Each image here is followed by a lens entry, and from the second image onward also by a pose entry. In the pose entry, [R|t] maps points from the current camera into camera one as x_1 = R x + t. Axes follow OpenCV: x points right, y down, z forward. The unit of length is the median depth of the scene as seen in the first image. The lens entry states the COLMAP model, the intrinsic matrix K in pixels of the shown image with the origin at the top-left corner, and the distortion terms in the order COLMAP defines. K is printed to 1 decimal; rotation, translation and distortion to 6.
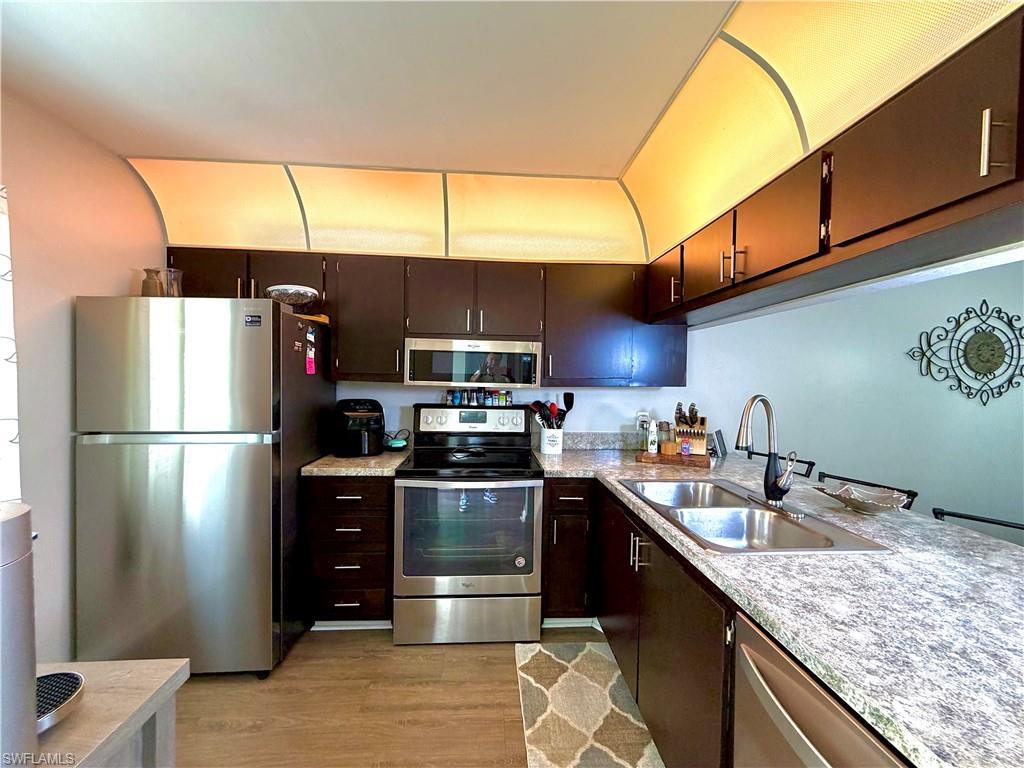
lens RADIAL K [[408.6, 0, 512.0], [0, 408.6, 384.0], [0, 0, 1]] dist [-0.007831, 0.000922]
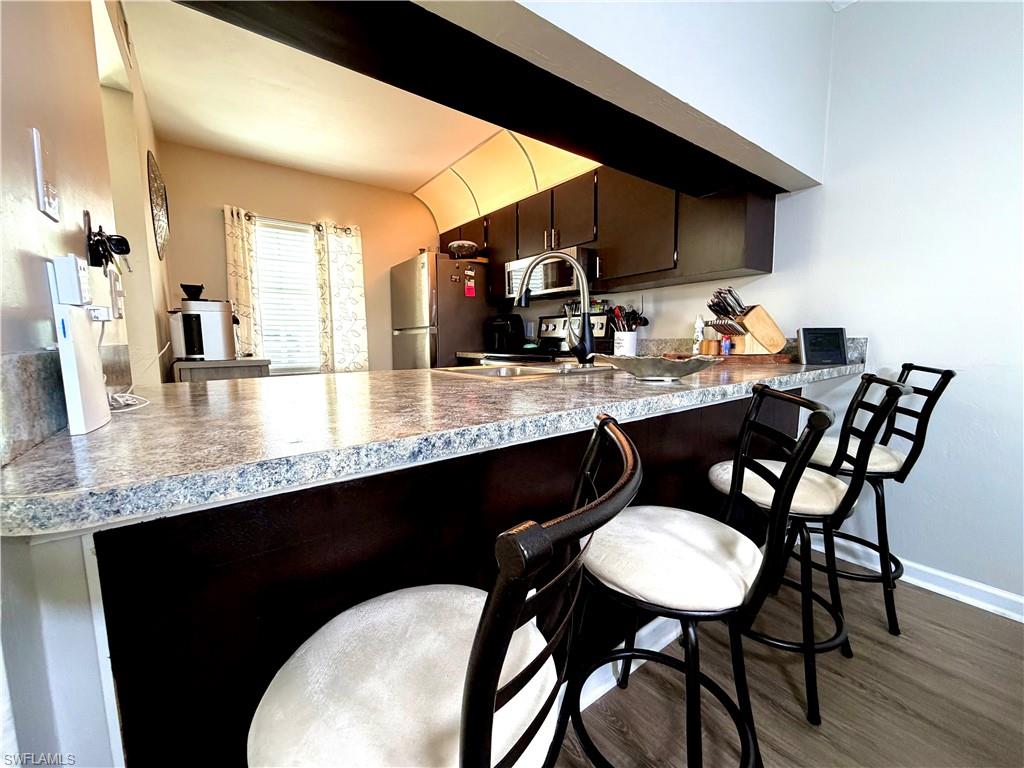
lens RADIAL K [[408.6, 0, 512.0], [0, 408.6, 384.0], [0, 0, 1]] dist [-0.007831, 0.000922]
pose [[0.556299, 0.073509, -0.827725, 0.917093], [0.003398, 0.995870, 0.090726, 0.167603], [0.830975, -0.053284, 0.553752, 0.225980]]
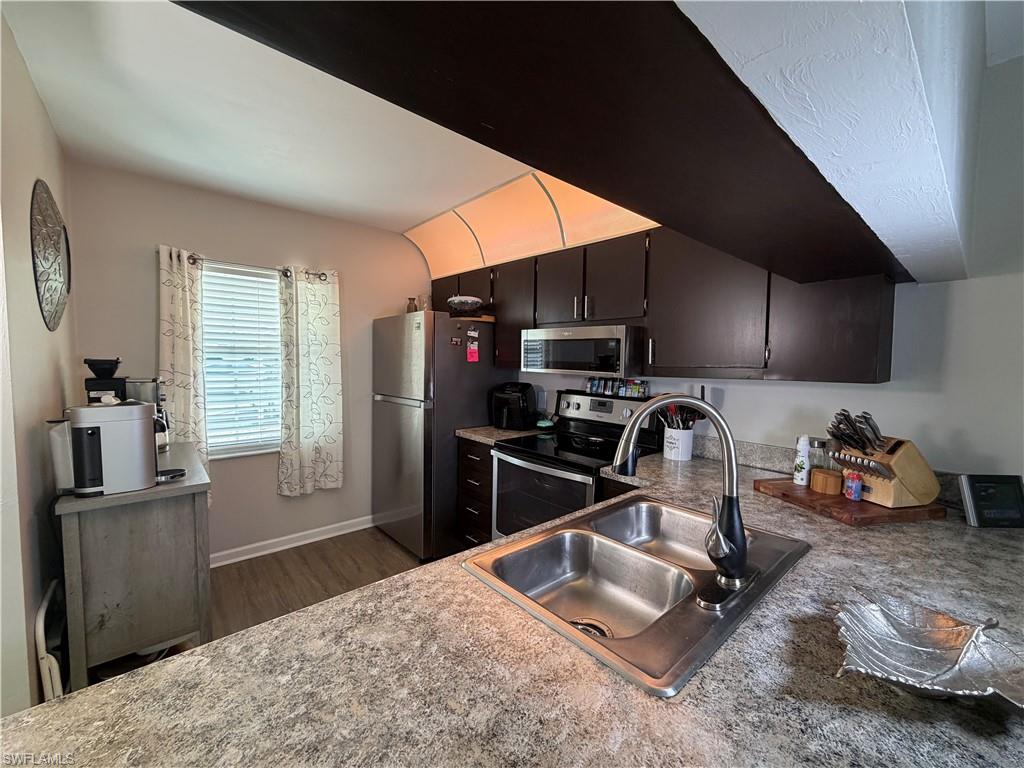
lens RADIAL K [[414.5, 0, 512.0], [0, 414.5, 384.0], [0, 0, 1]] dist [-0.000134, 0.000014]
pose [[0.616992, 0.042231, -0.785835, 0.626594], [-0.017405, 0.999047, 0.040023, -0.007985], [0.786777, -0.011016, 0.617140, 0.261277]]
